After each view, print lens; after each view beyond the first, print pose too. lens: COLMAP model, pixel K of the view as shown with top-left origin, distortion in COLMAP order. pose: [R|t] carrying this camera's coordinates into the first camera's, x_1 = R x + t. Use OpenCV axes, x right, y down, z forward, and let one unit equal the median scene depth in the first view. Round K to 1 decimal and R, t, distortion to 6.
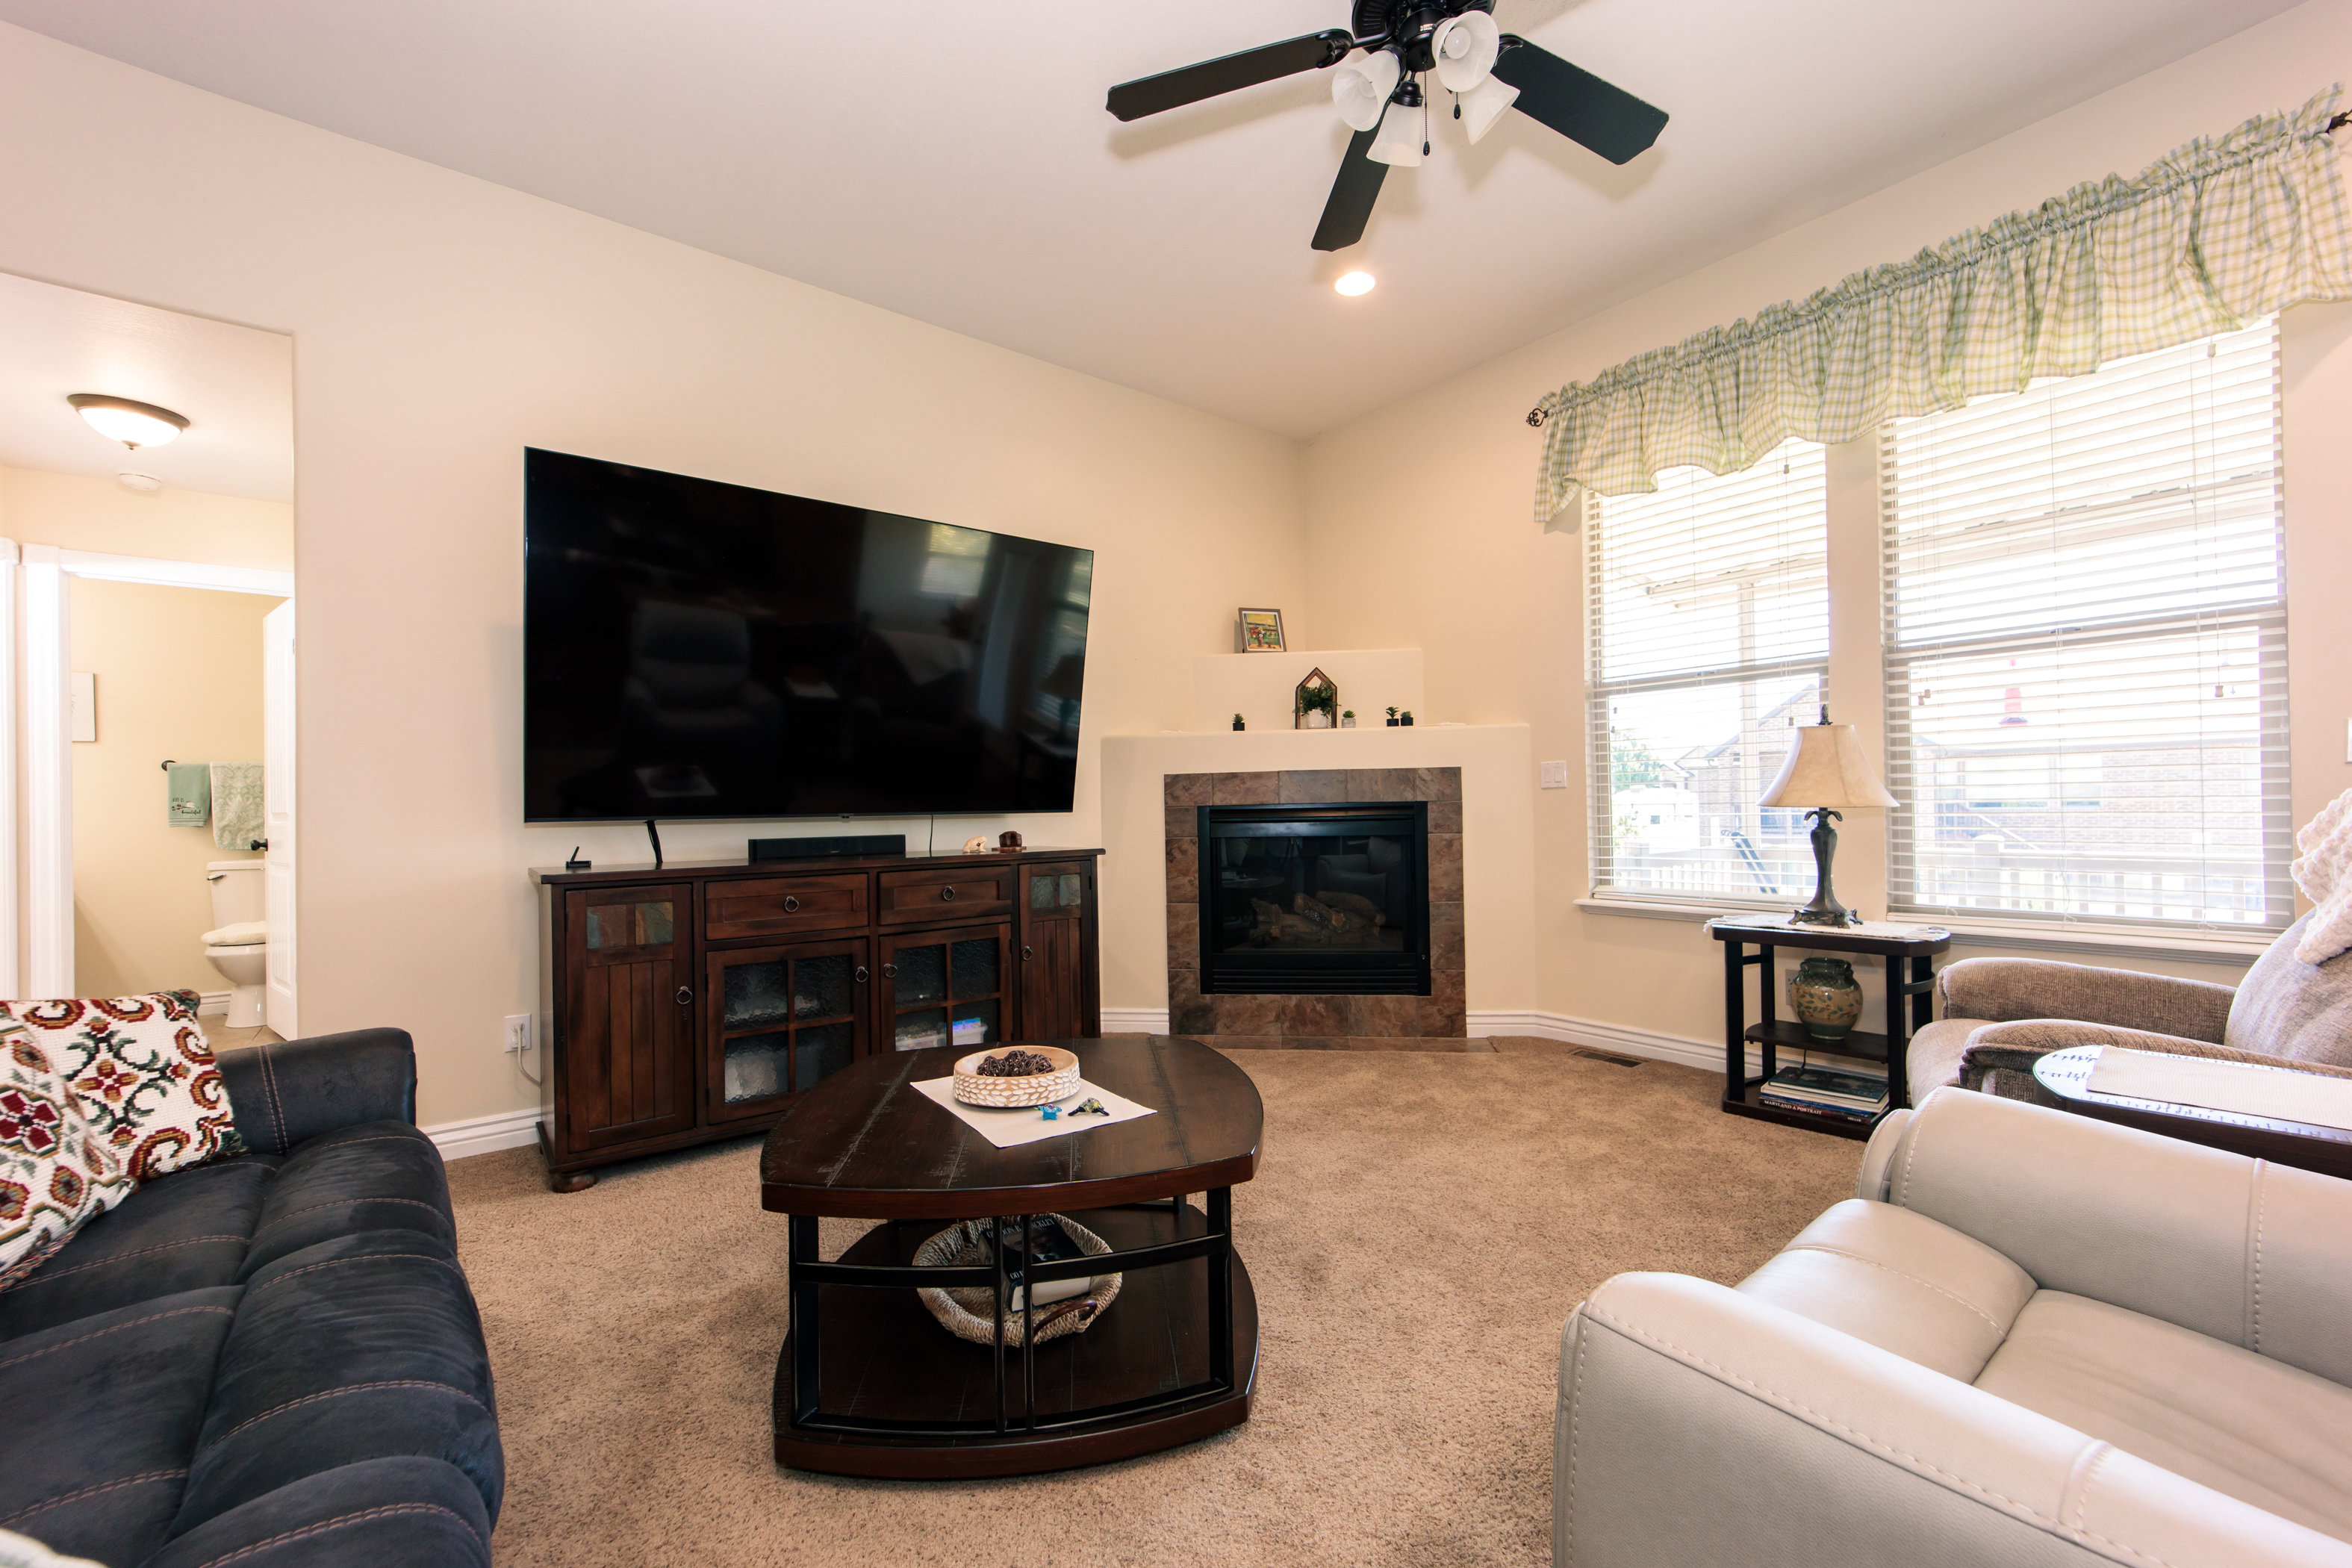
lens RADIAL K [[907.4, 0, 1177.4], [0, 907.4, 809.8], [0, 0, 1]] dist [-0.031838, -0.000187]
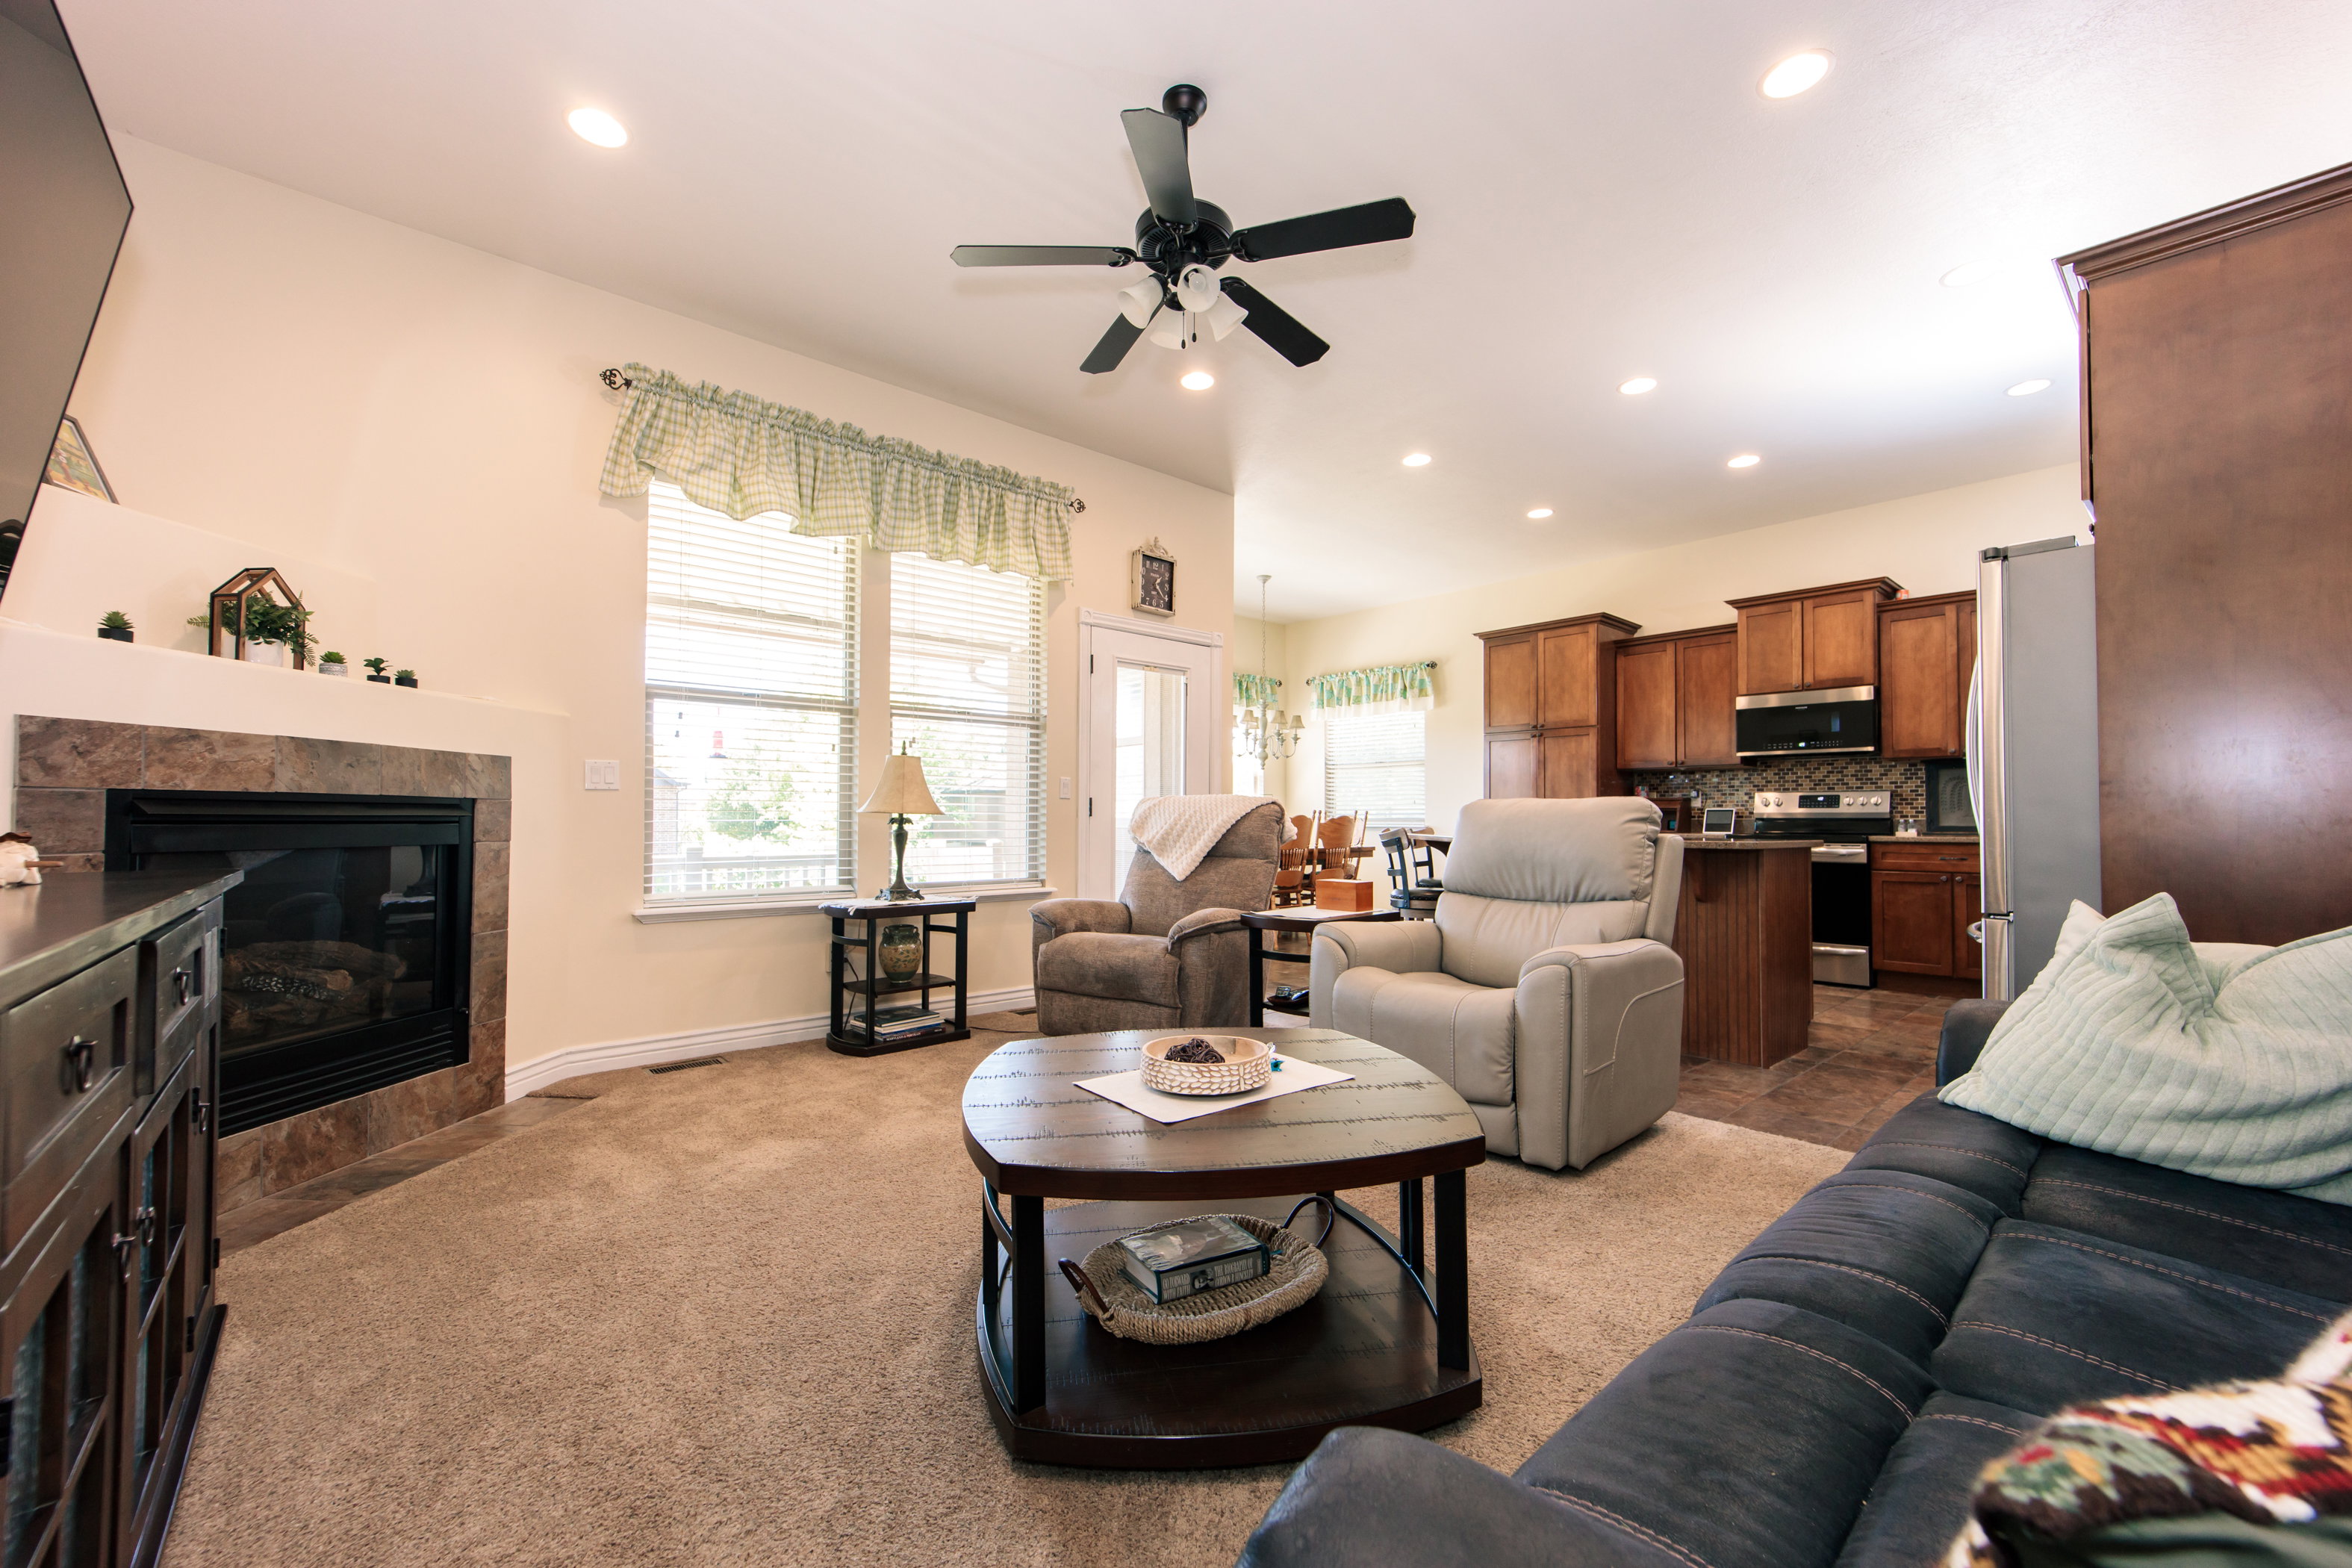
lens RADIAL K [[929.7, 0, 1174.4], [0, 929.7, 797.8], [0, 0, 1]] dist [-0.022648, 0.000154]
pose [[-0.071936, 0.041157, 0.996560, -0.520933], [-0.001646, 0.999142, -0.041383, 0.020230], [-0.997408, -0.004617, -0.071806, 0.482101]]
